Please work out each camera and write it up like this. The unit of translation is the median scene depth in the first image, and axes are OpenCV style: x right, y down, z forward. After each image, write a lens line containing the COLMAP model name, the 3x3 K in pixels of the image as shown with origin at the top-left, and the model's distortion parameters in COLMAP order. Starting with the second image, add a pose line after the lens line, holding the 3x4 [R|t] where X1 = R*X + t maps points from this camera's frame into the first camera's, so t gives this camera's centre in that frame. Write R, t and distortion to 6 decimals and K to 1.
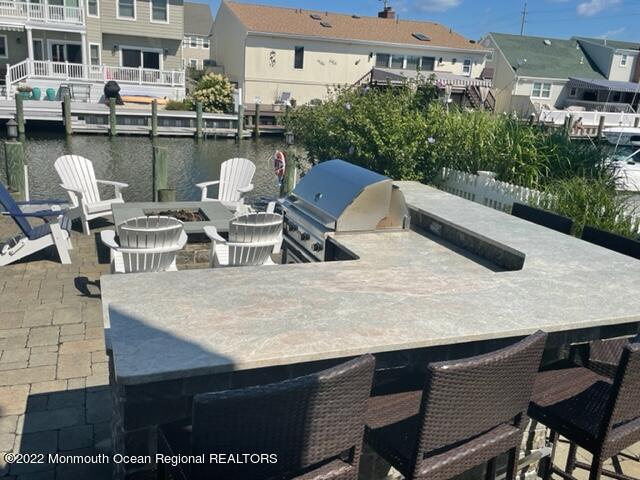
lens RADIAL K [[584.9, 0, 314.7], [0, 584.9, 234.8], [0, 0, 1]] dist [0.037211, 0.000000]
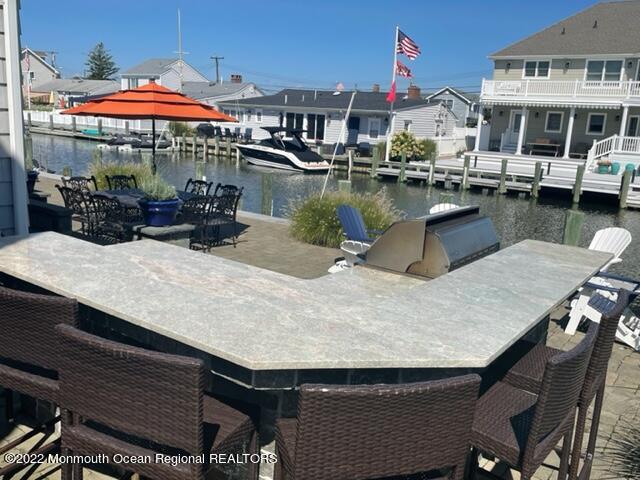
lens RADIAL K [[584.9, 0, 317.0], [0, 584.9, 238.8], [0, 0, 1]] dist [0.037211, 0.000000]
pose [[0.544936, 0.144414, -0.825947, 1.494109], [-0.246174, 0.969200, 0.007043, -0.062194], [0.801525, 0.199489, 0.563703, 0.720071]]
